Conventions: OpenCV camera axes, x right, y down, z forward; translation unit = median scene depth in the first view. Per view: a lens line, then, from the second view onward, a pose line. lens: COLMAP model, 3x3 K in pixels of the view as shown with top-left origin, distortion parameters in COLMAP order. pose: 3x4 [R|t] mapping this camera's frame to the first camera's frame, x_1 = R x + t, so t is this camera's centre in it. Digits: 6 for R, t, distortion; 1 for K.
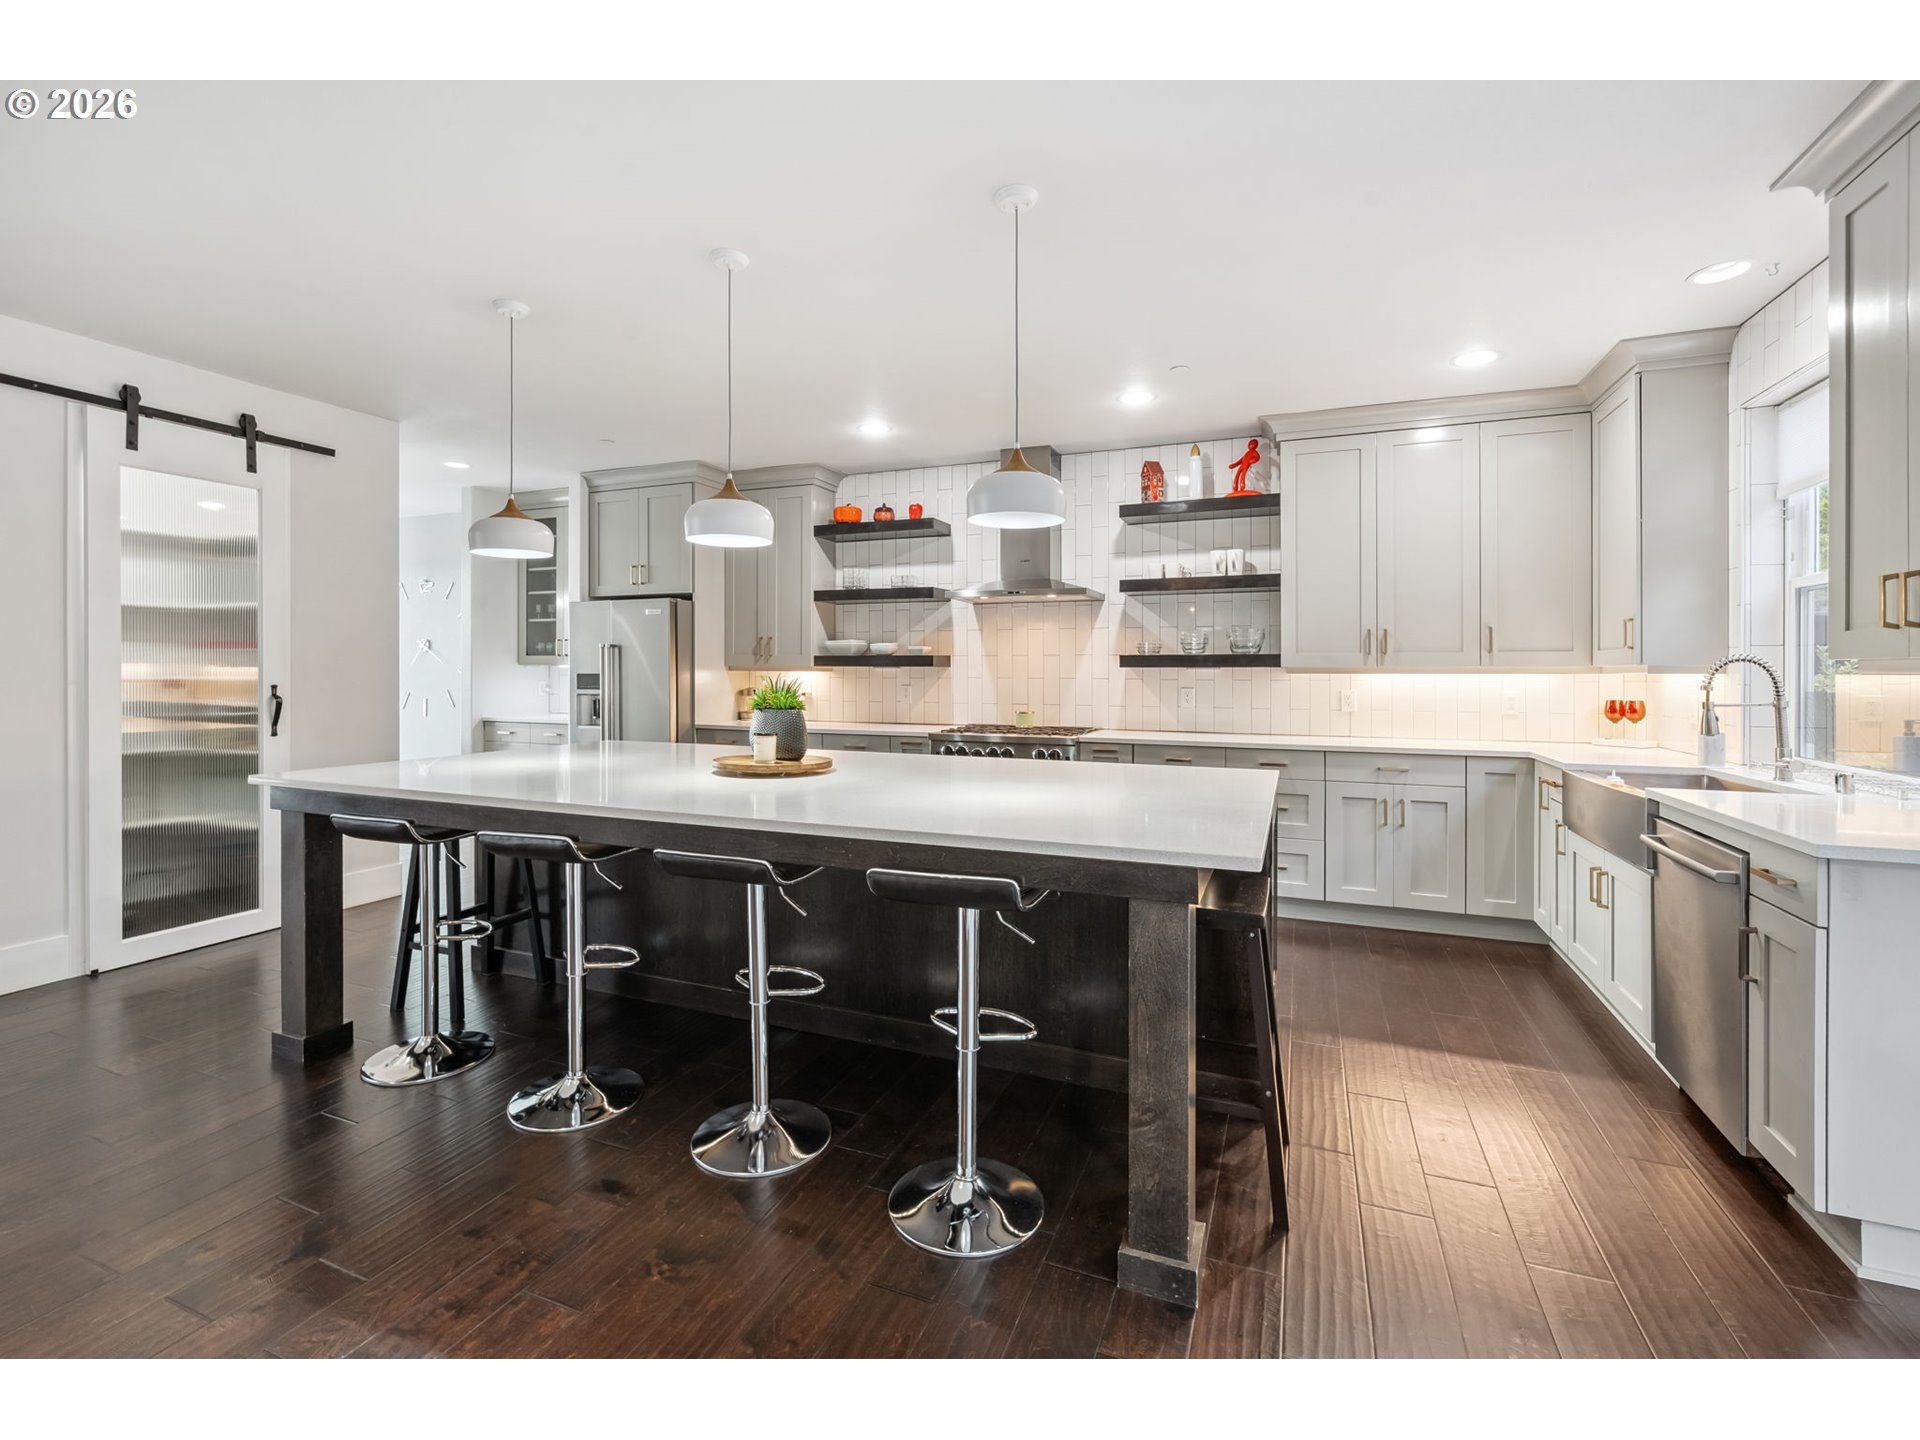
lens RADIAL K [[848.4, 0, 958.4], [0, 848.4, 675.4], [0, 0, 1]] dist [-0.001032, -0.000112]
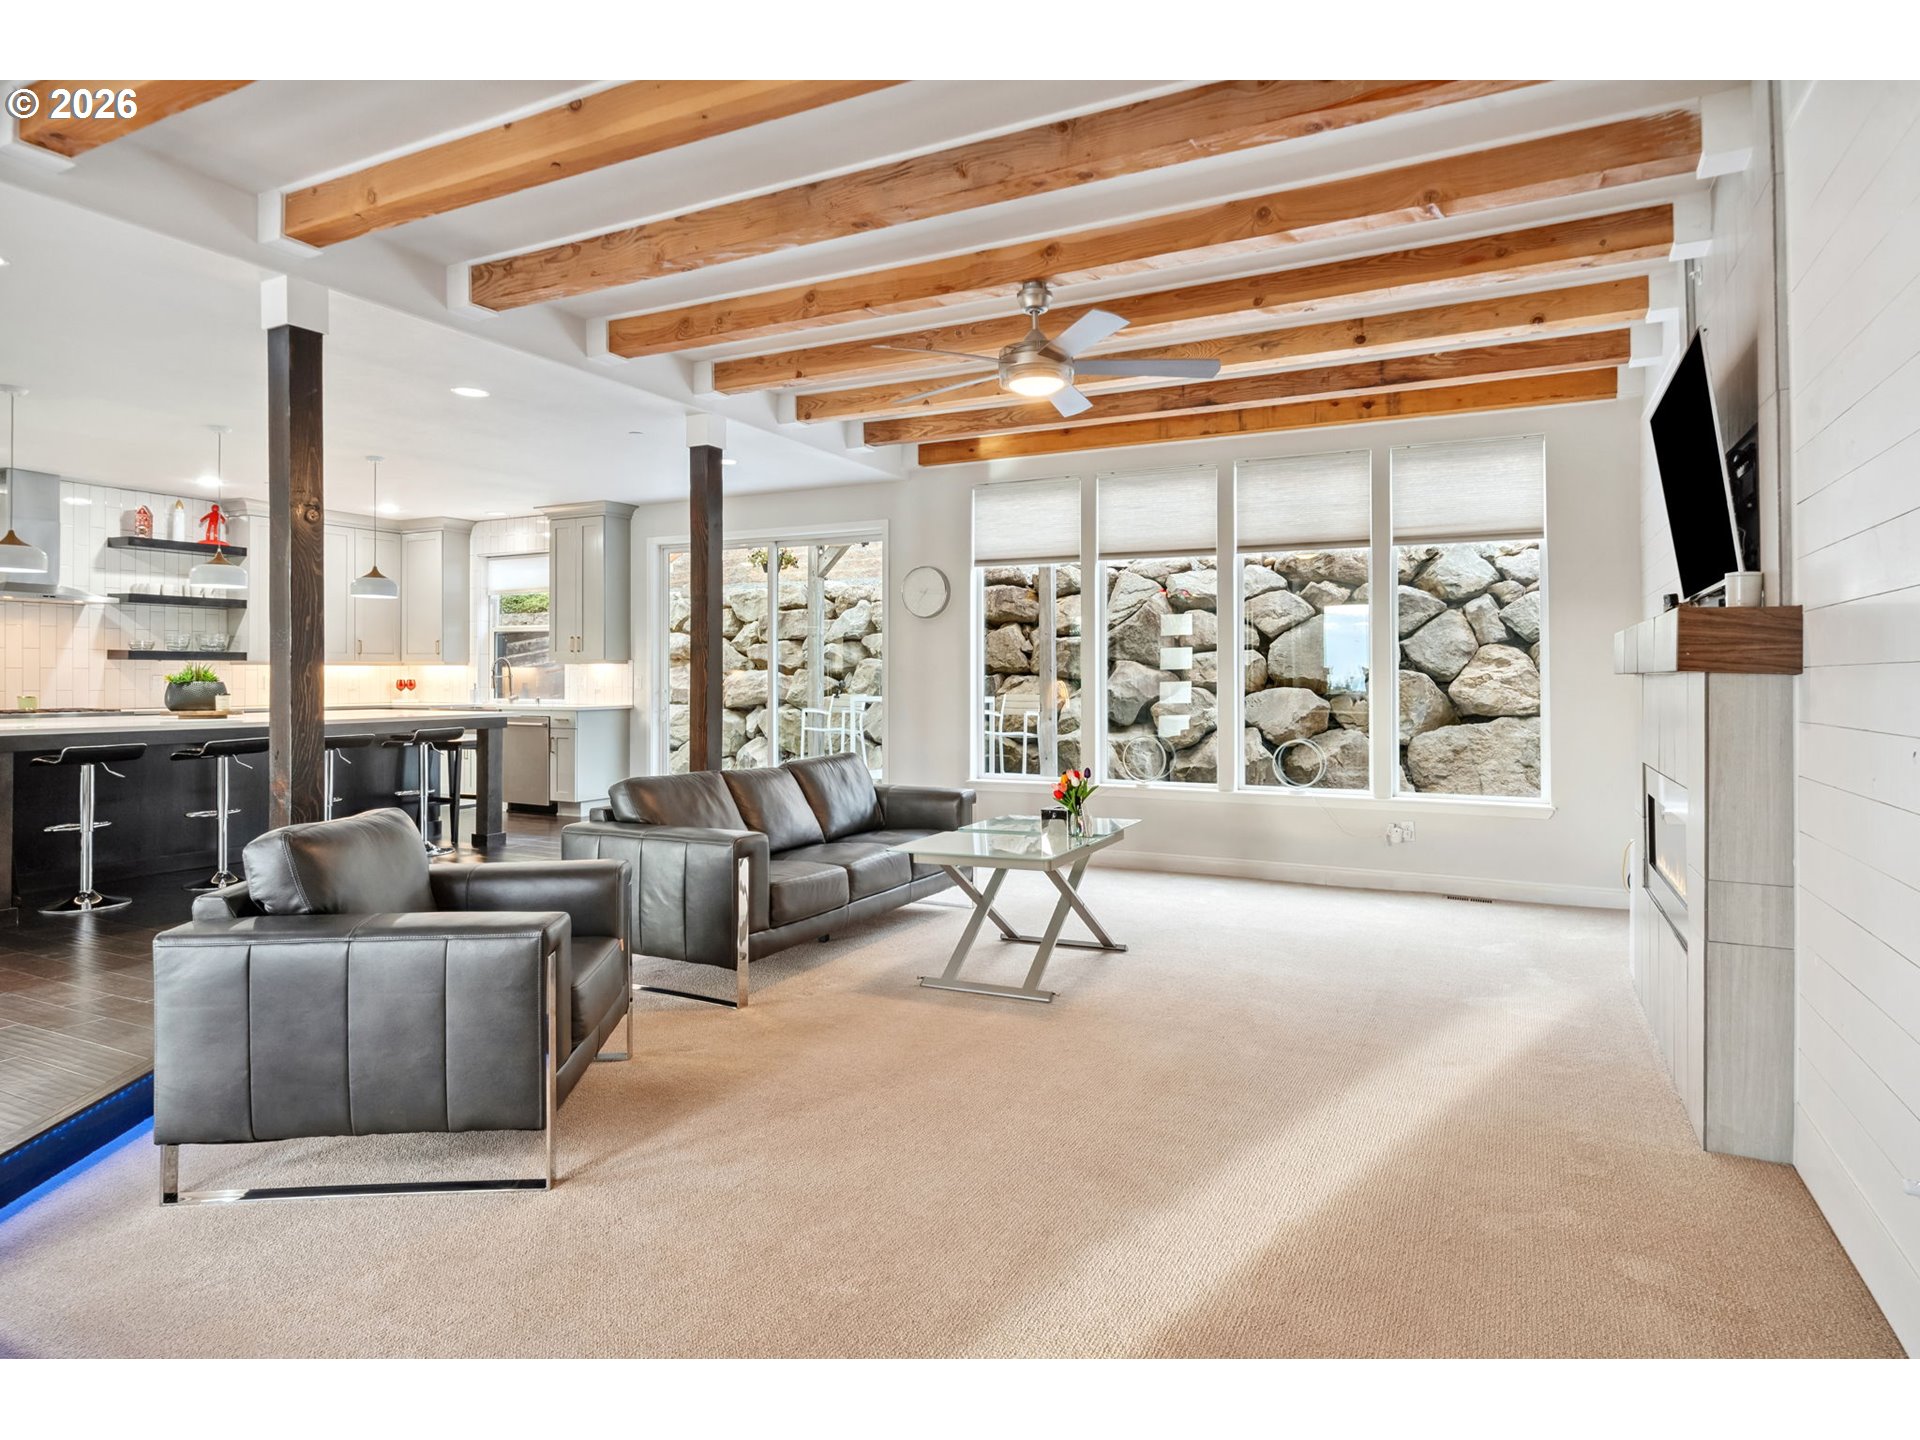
lens RADIAL K [[1090.5, 0, 970.9], [0, 1090.5, 661.5], [0, 0, 1]] dist [-0.003677, -0.001122]
pose [[0.075708, 0.010825, 0.997071, -1.412935], [0.005012, 0.999924, -0.011237, 0.019408], [-0.997117, 0.005848, 0.075648, -0.437536]]
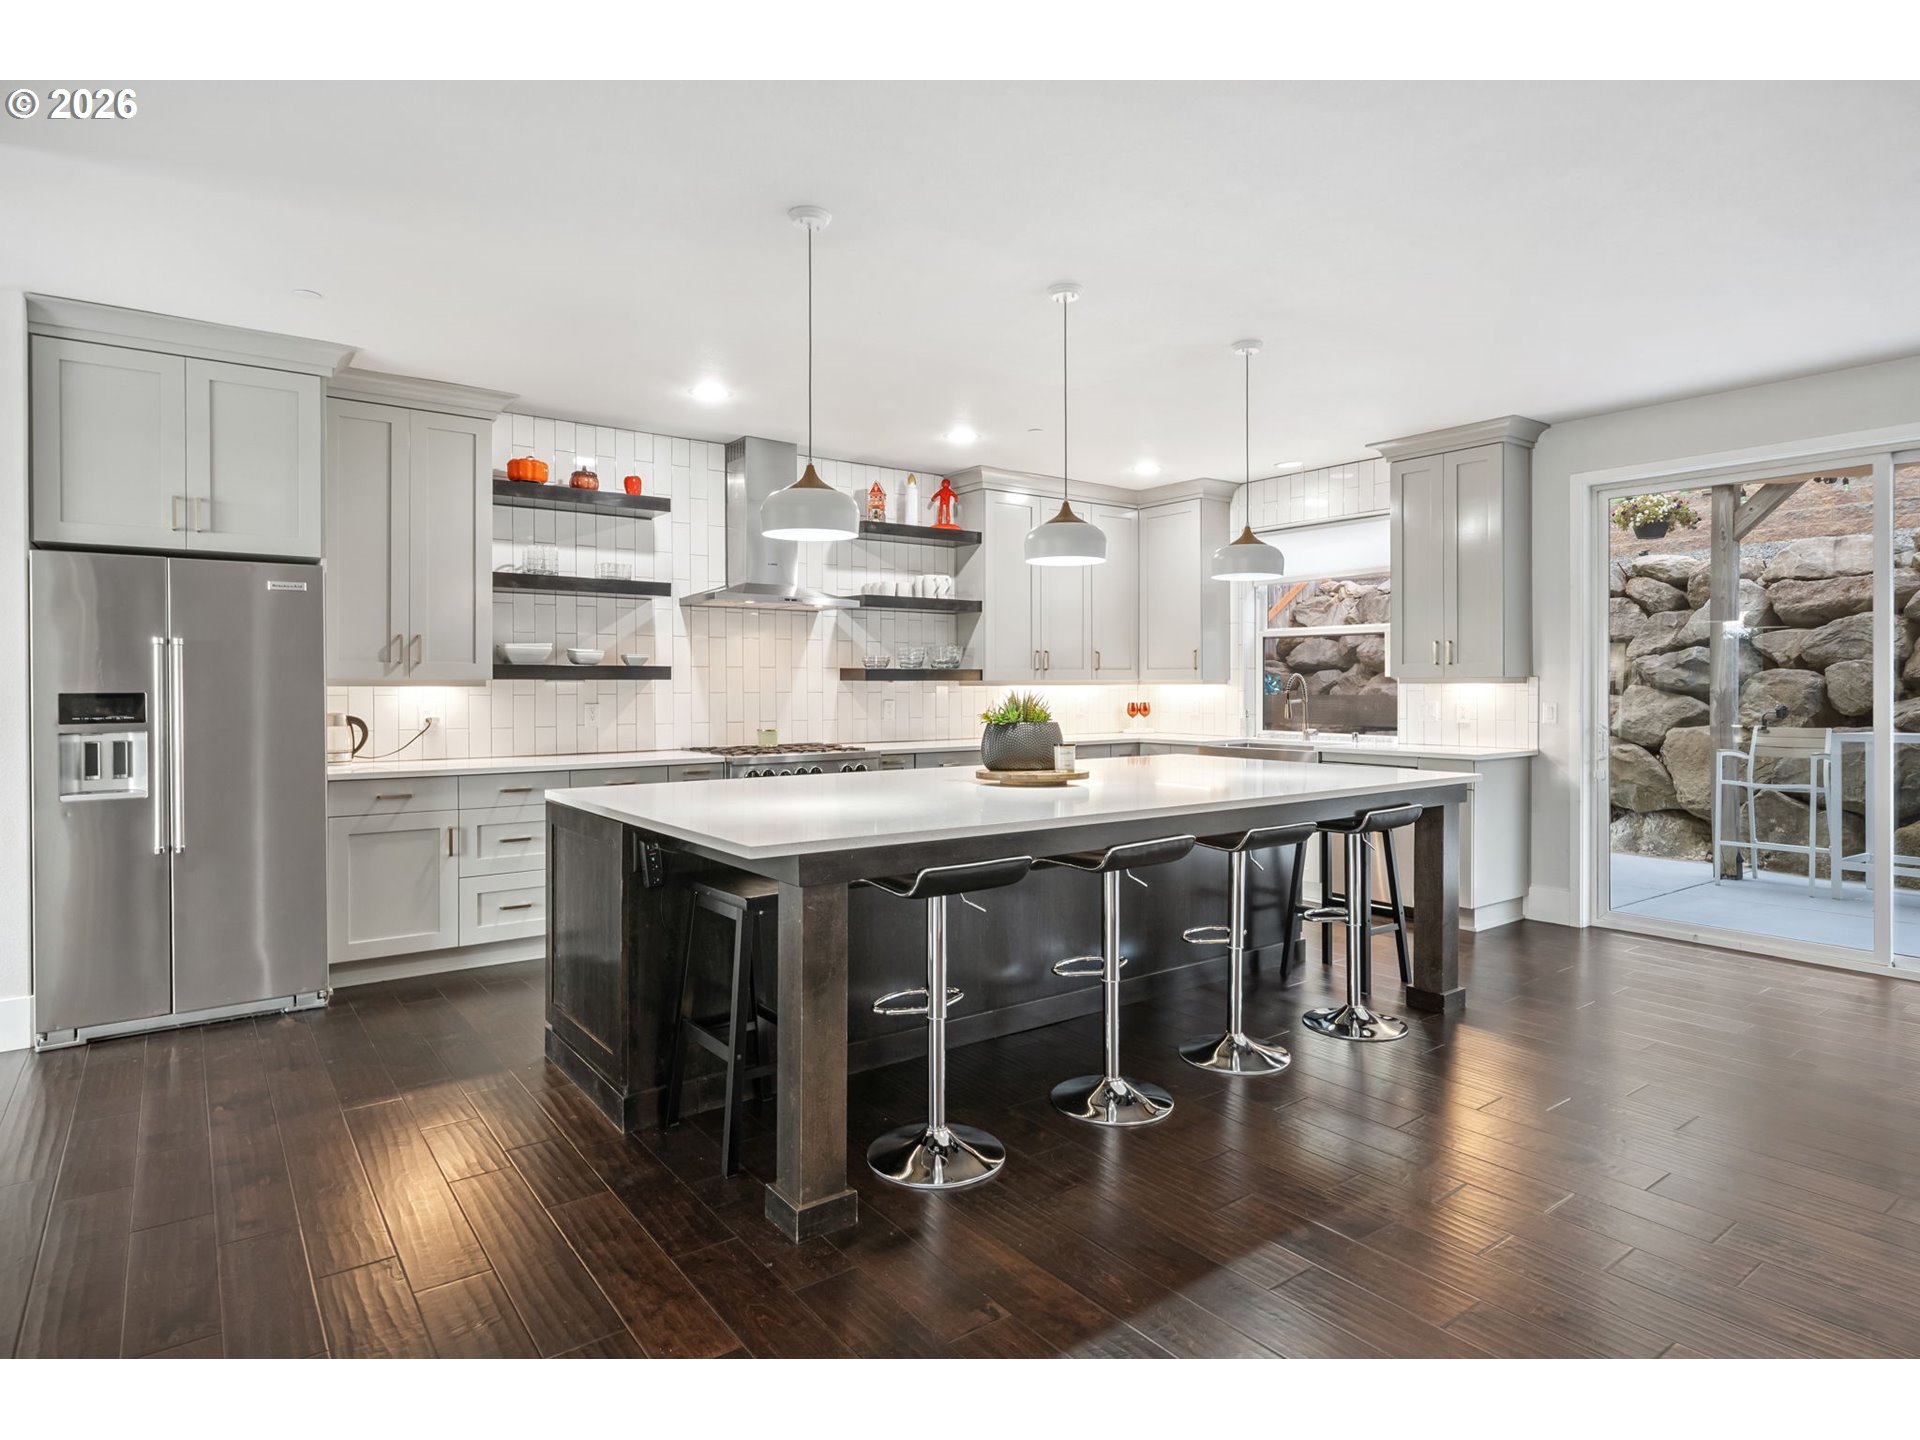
lens RADIAL K [[1056.6, 0, 953.1], [0, 1056.6, 693.7], [0, 0, 1]] dist [0.004842, 0.001918]
pose [[0.522522, -0.011780, 0.852544, -0.846401], [0.006157, 0.999931, 0.010042, -0.005610], [-0.852604, 0.000002, 0.522558, 0.252186]]
